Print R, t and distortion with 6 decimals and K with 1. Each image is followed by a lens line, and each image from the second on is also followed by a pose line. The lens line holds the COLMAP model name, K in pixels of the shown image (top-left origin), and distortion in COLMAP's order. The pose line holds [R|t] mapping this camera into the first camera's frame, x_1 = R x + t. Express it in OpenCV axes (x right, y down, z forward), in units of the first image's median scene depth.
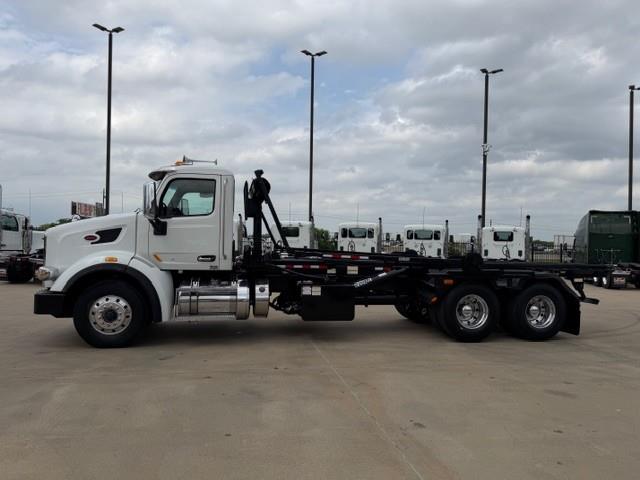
lens RADIAL K [[461.0, 0, 316.9], [0, 461.0, 239.8], [0, 0, 1]] dist [0.009704, -0.005896]
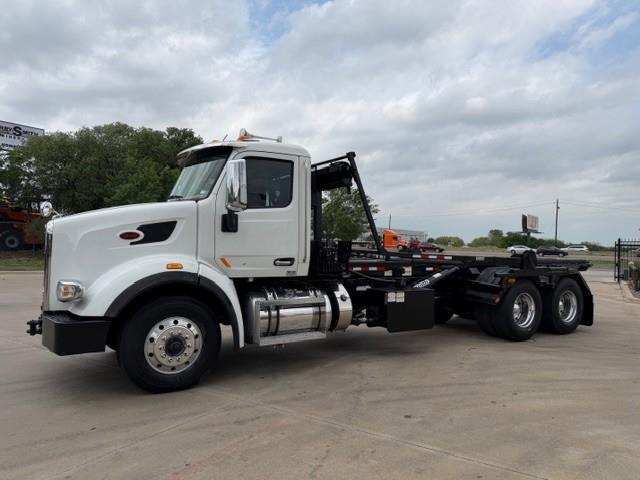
lens RADIAL K [[460.3, 0, 320.0], [0, 460.3, 240.0], [0, 0, 1]] dist [0.010674, -0.000219]
pose [[0.934432, -0.002301, 0.356134, -0.457796], [-0.001233, 0.999952, 0.009696, -0.004435], [-0.356139, -0.009500, 0.934385, 0.248553]]
